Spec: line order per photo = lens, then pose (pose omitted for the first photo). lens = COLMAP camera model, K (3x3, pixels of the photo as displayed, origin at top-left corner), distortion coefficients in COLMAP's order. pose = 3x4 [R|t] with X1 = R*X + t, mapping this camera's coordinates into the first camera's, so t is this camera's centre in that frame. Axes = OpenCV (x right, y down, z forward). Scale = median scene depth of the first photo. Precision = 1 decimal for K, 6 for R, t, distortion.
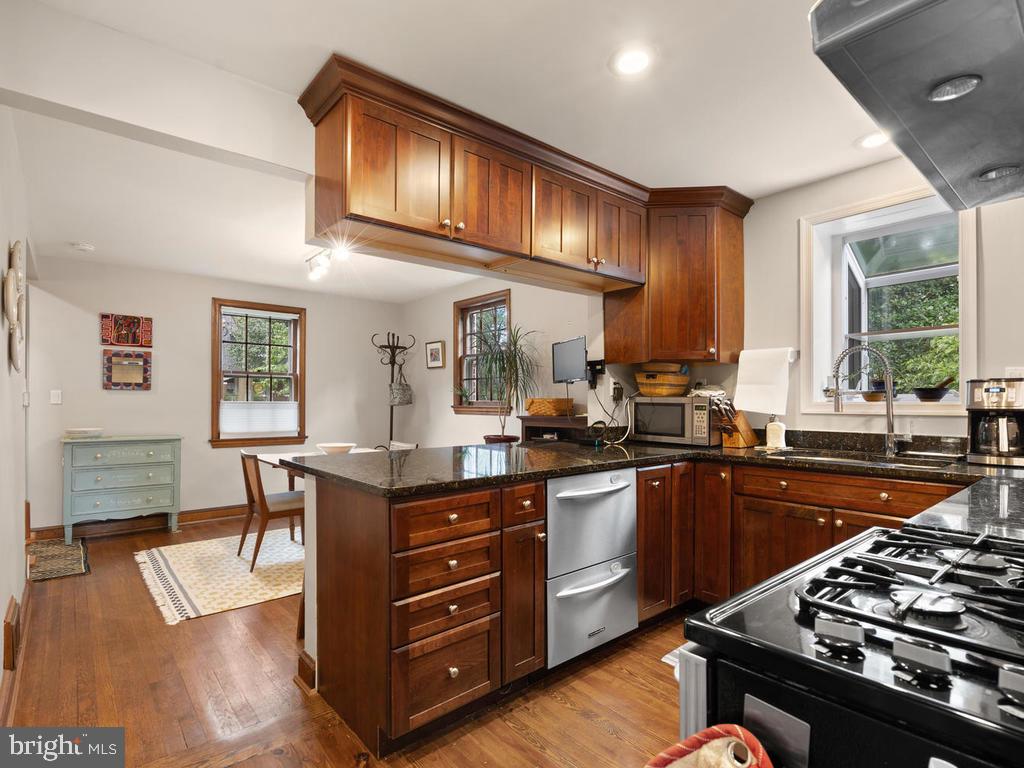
lens RADIAL K [[532.6, 0, 514.2], [0, 532.6, 389.4], [0, 0, 1]] dist [-0.001338, 0.002832]
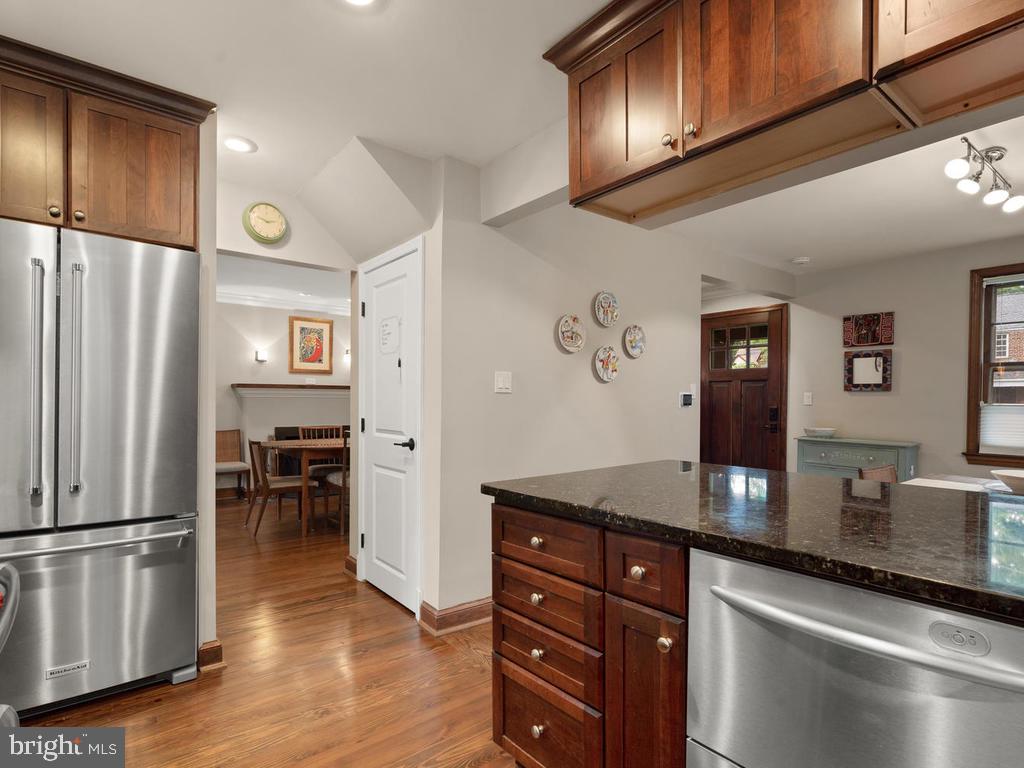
lens RADIAL K [[532.6, 0, 502.9], [0, 532.6, 409.8], [0, 0, 1]] dist [-0.001338, 0.002832]
pose [[-0.050529, 0.014537, -0.998617, 0.395659], [0.014471, 0.999800, 0.013822, 0.017062], [0.998618, -0.013752, -0.050729, 0.569300]]
